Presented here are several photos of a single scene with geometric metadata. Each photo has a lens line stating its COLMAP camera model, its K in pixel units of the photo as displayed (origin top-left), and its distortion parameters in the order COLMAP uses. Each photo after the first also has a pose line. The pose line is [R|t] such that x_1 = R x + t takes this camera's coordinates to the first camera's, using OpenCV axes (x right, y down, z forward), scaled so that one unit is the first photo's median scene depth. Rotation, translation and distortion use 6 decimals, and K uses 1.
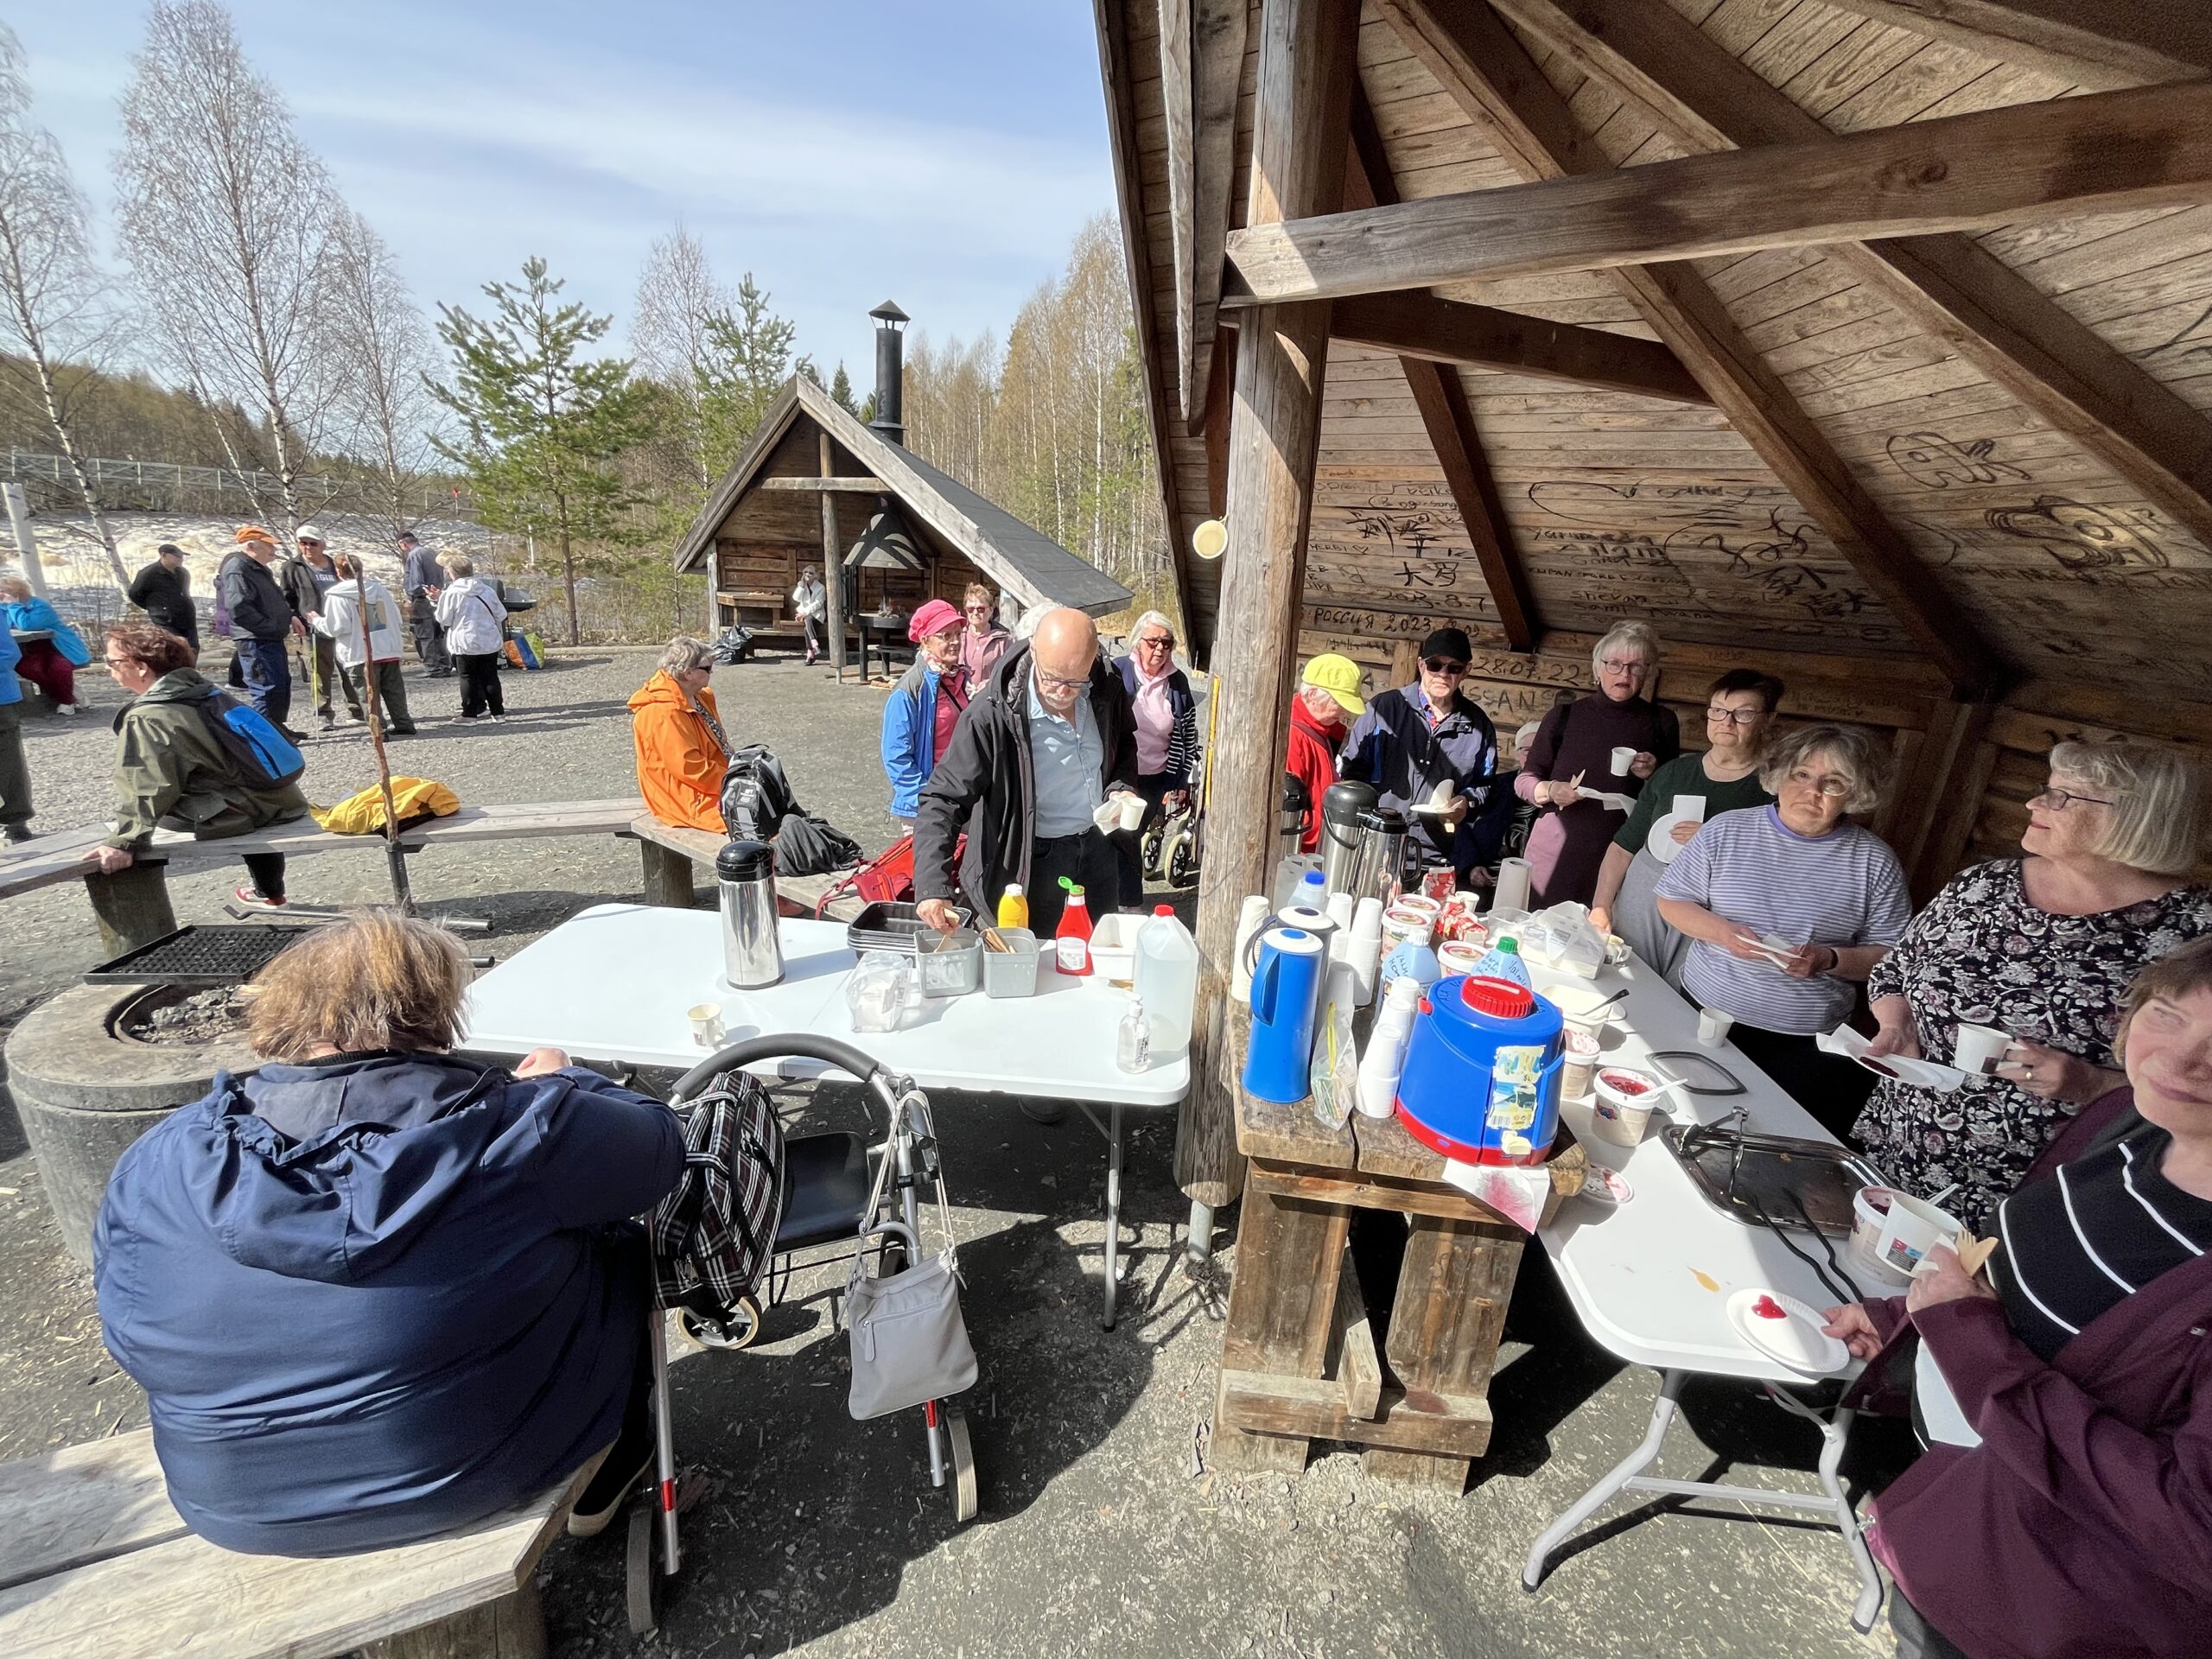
lens RADIAL K [[906.8, 0, 1102.3], [0, 906.8, 818.6], [0, 0, 1]] dist [0.000987, -0.000353]
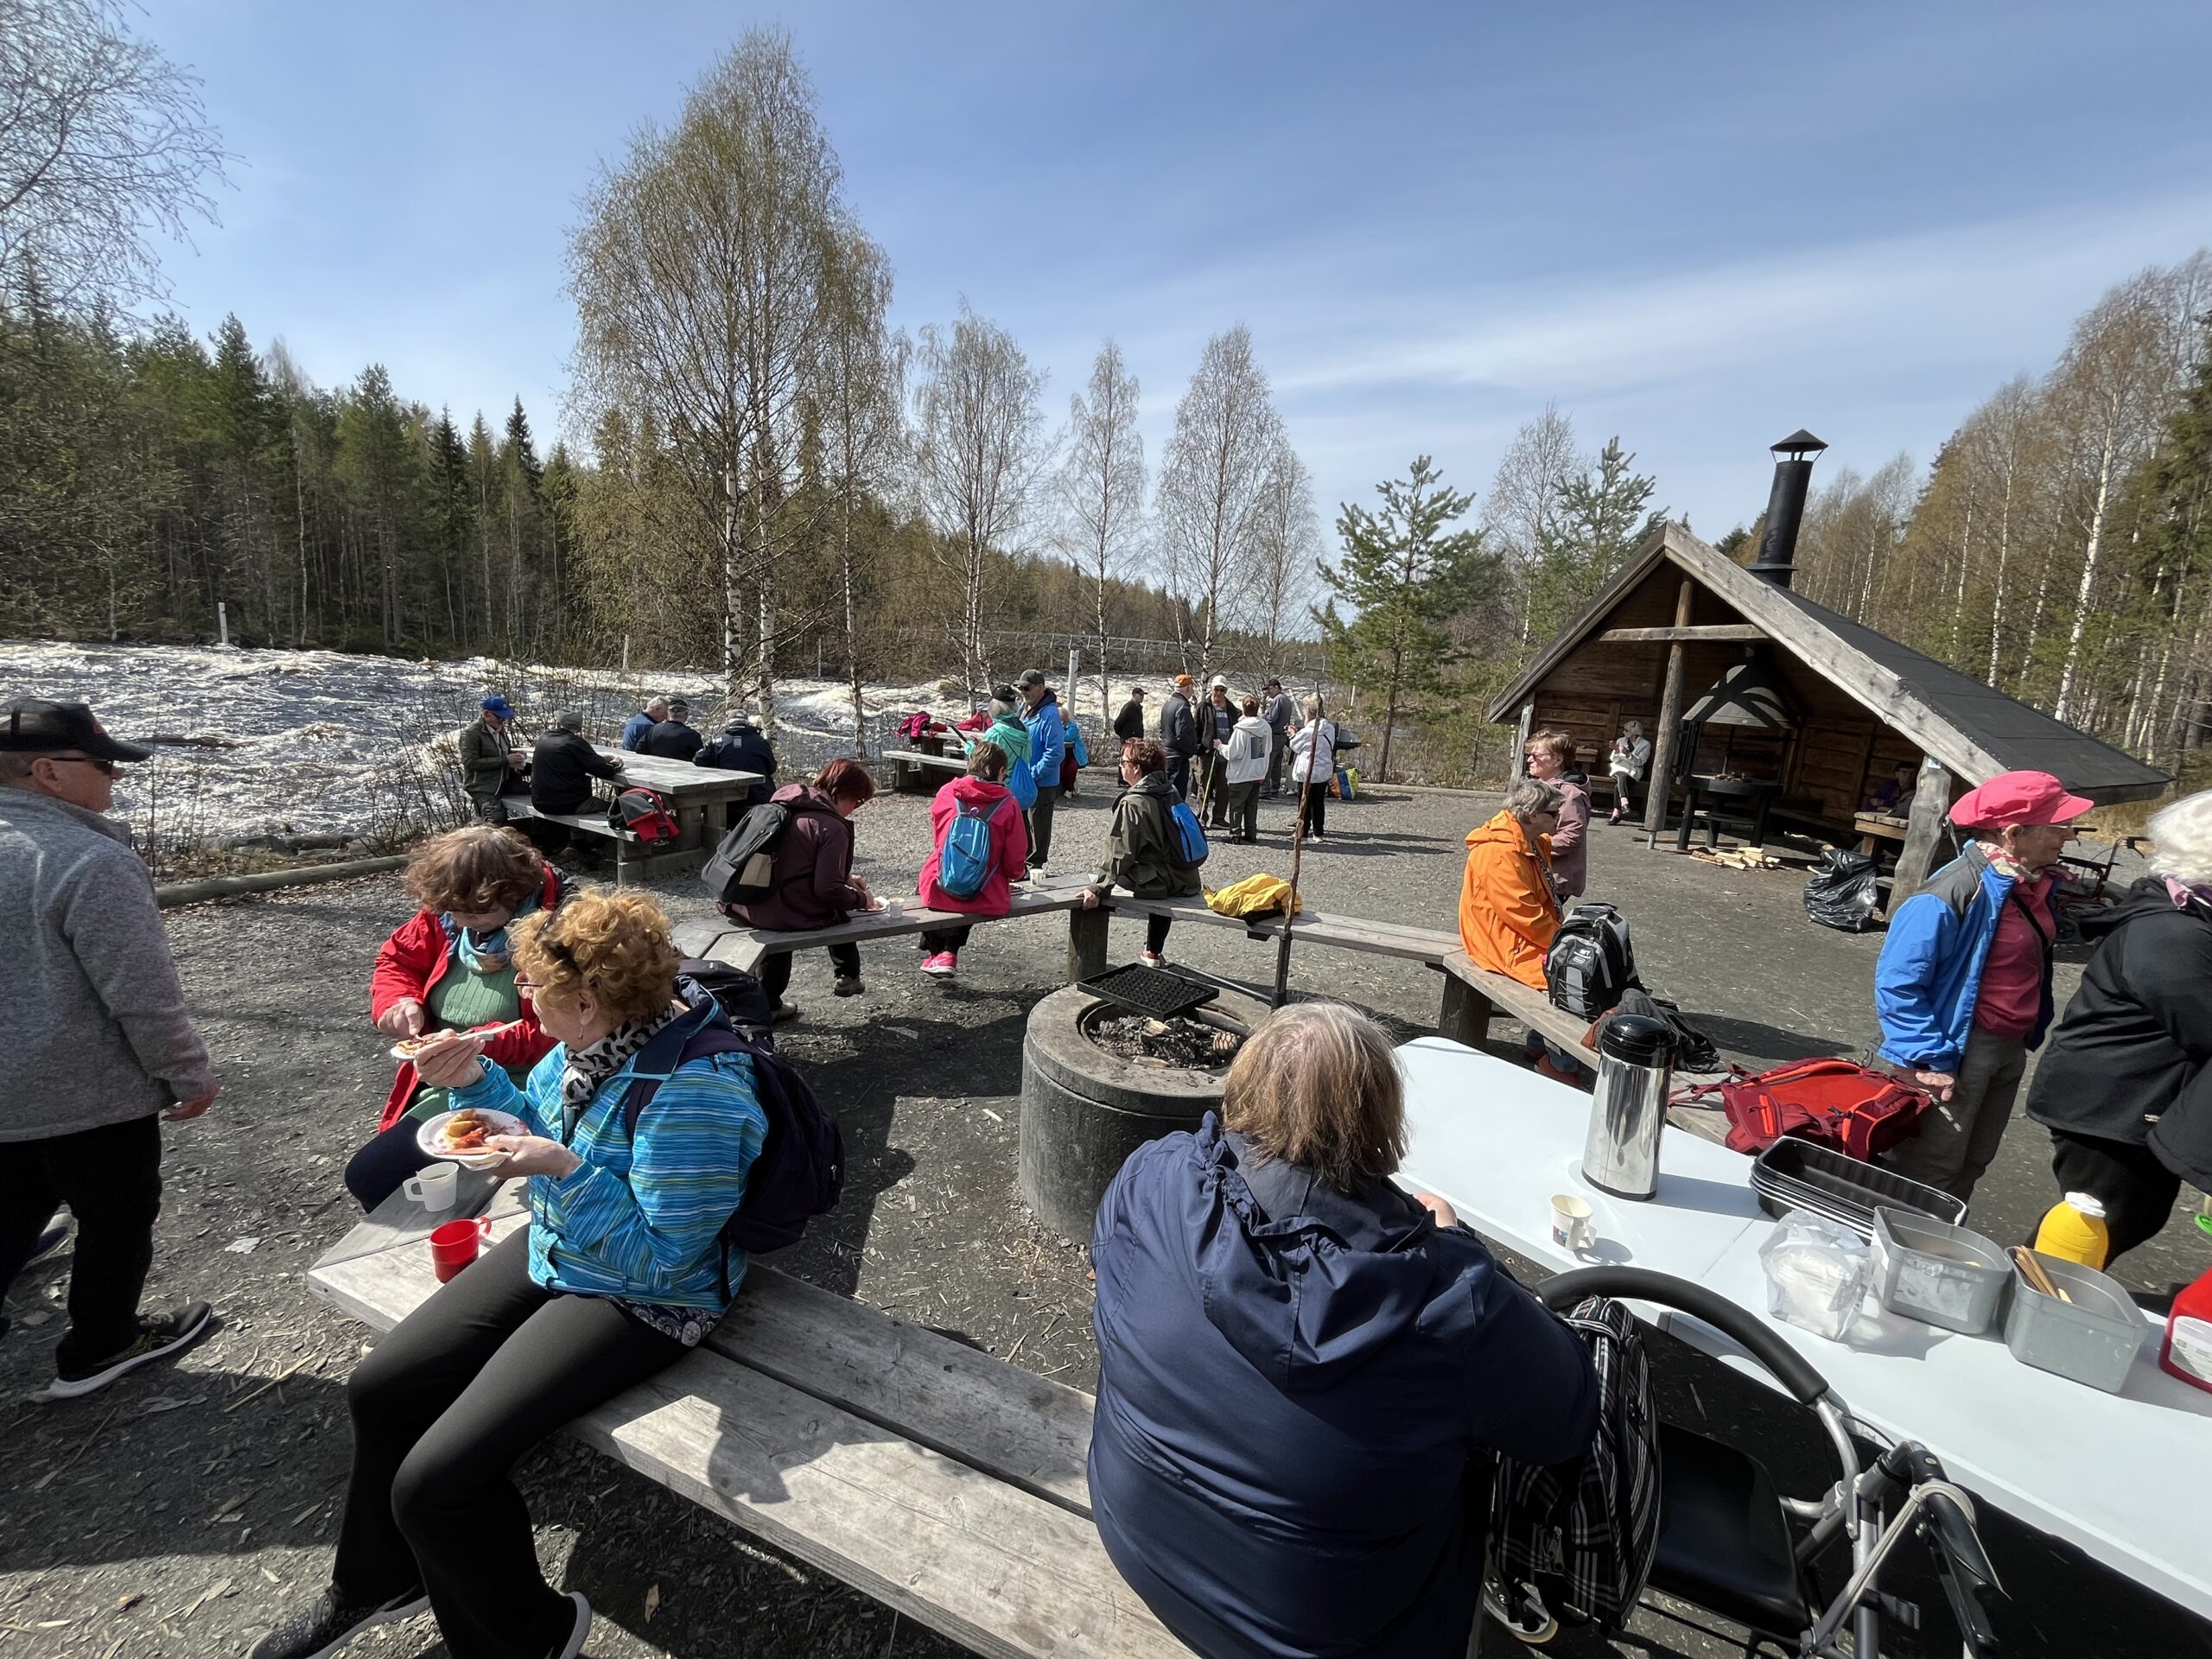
lens RADIAL K [[903.0, 0, 1107.4], [0, 903.0, 826.3], [0, 0, 1]] dist [0.000511, 0.000402]
pose [[0.695770, 0.119497, -0.708255, -0.040384], [-0.227059, 0.972089, -0.059045, 0.003718], [0.681431, 0.201897, 0.703483, 0.009446]]
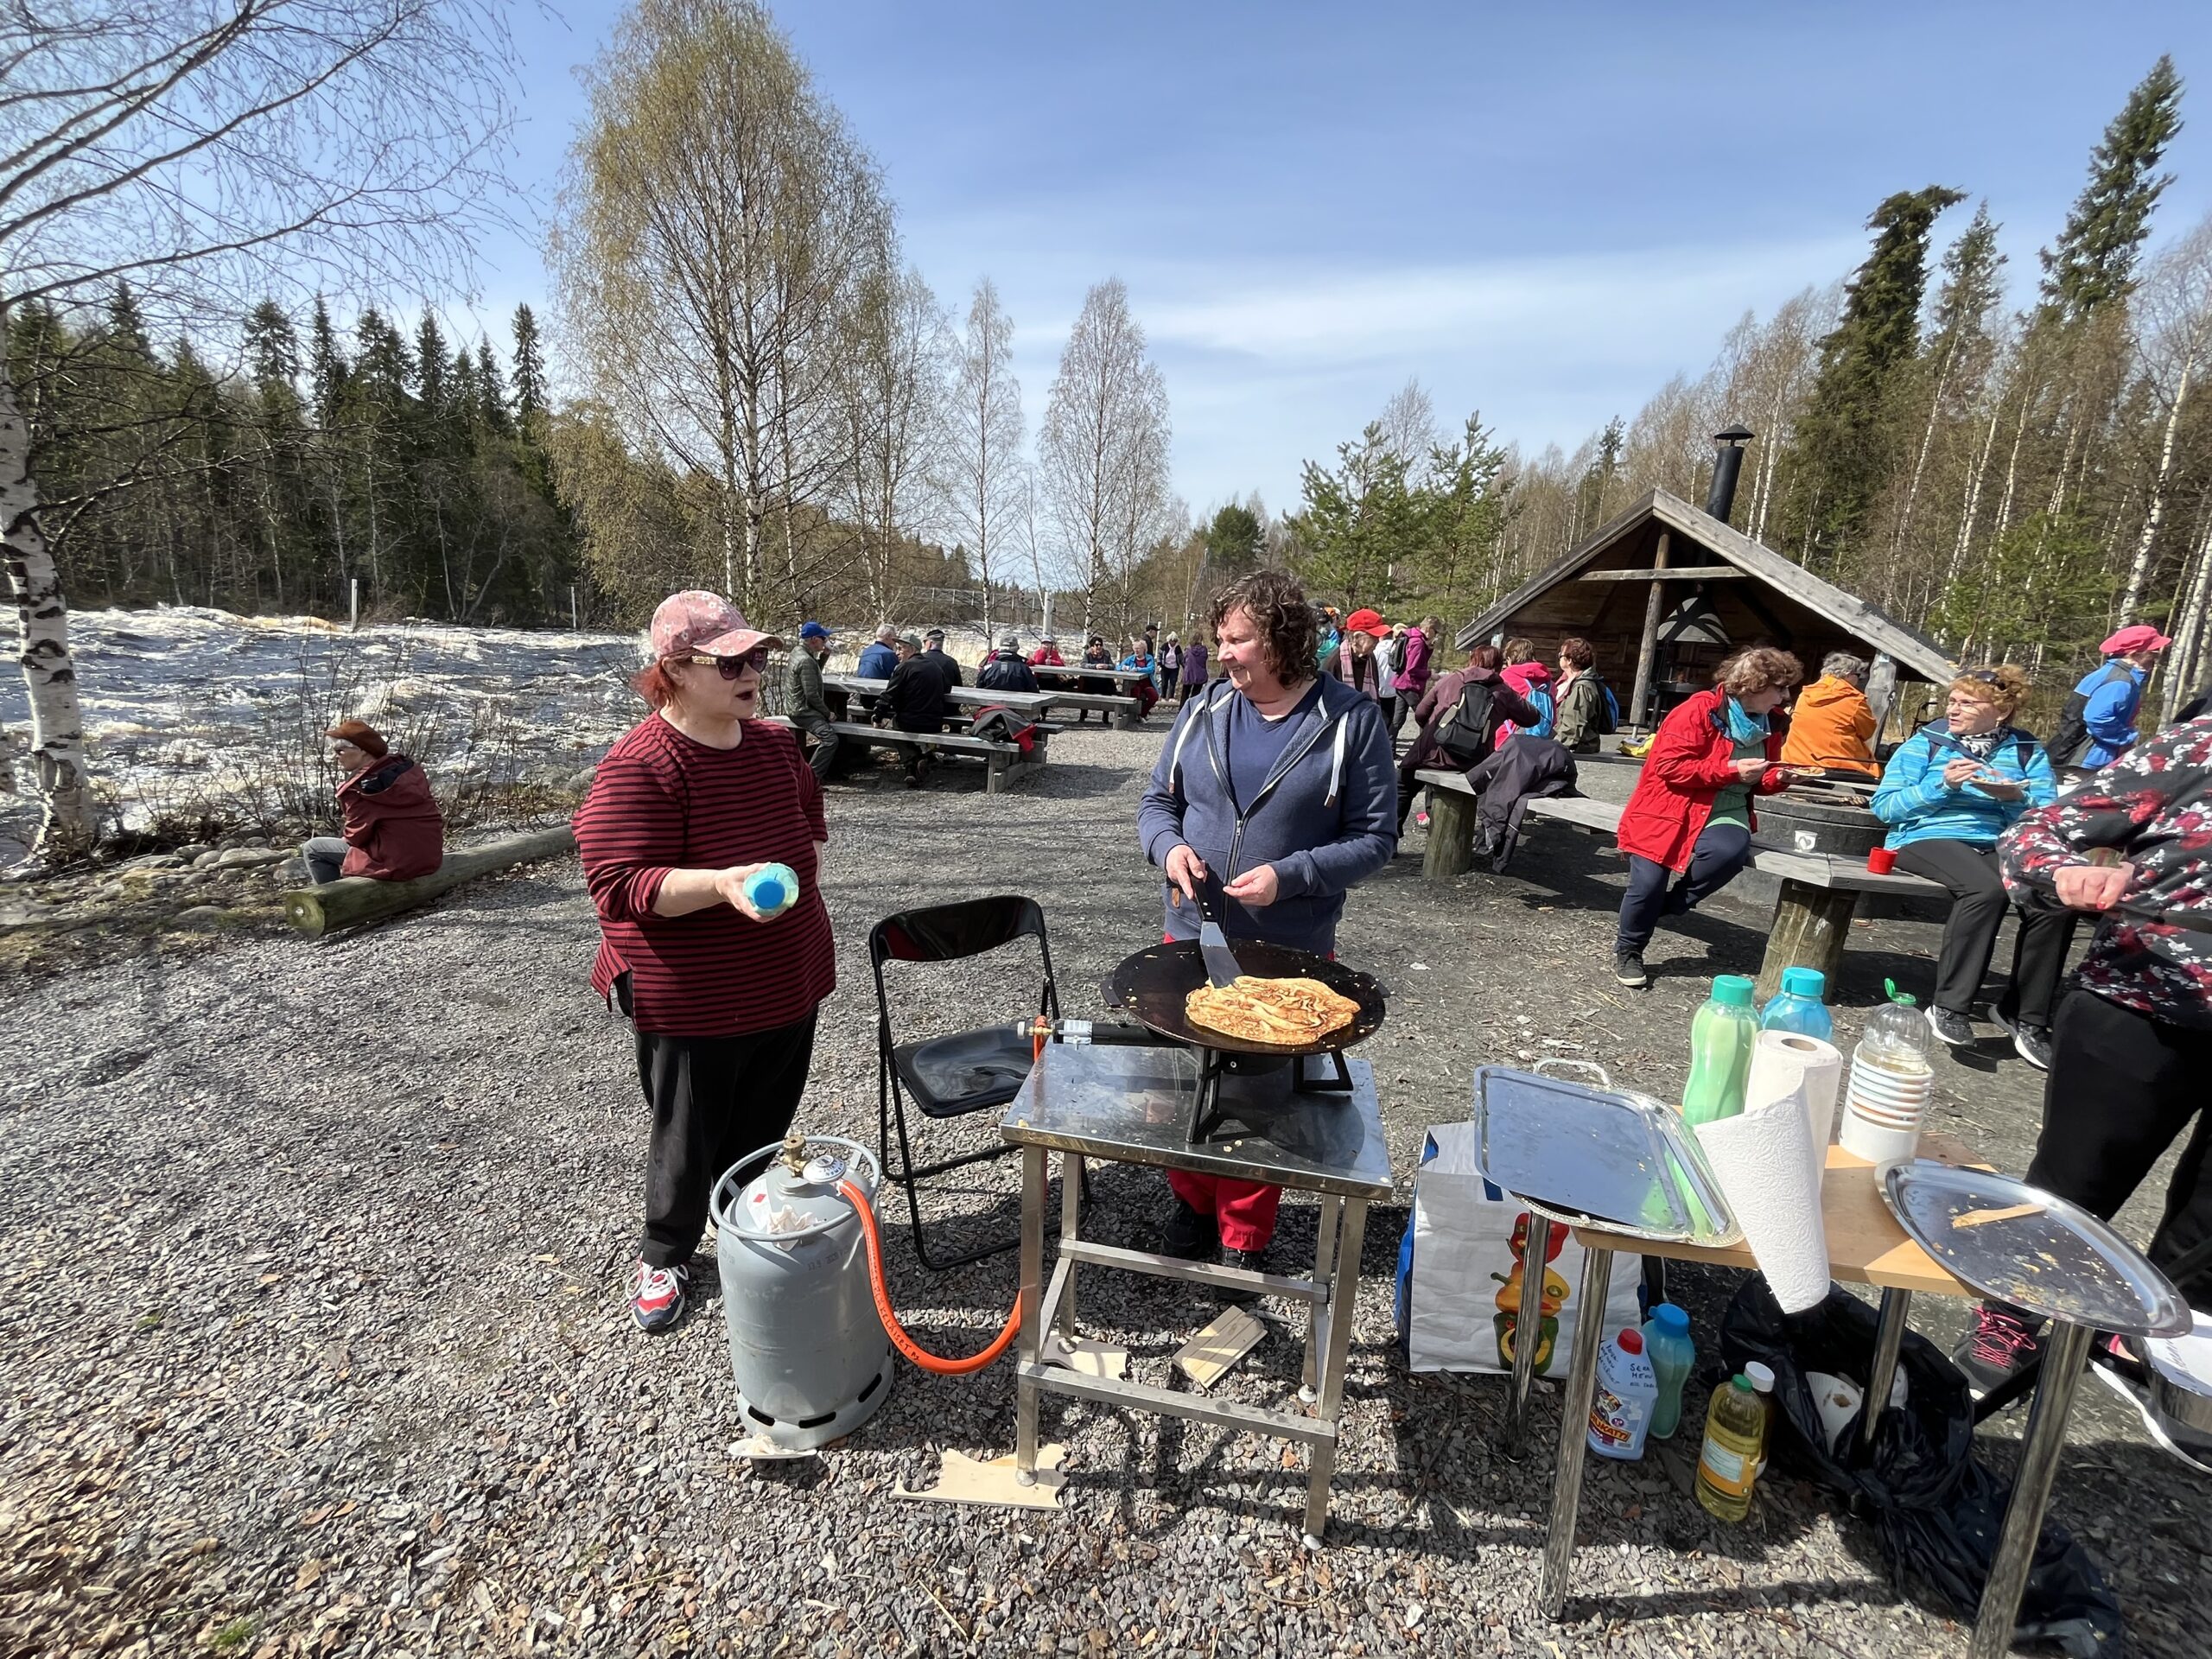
lens RADIAL K [[903.0, 0, 1107.4], [0, 903.0, 826.3], [0, 0, 1]] dist [0.000511, 0.000402]
pose [[0.867661, 0.101217, -0.486743, -0.340575], [-0.148423, 0.987144, -0.059303, 0.156084], [0.474483, 0.123699, 0.871530, -0.388803]]
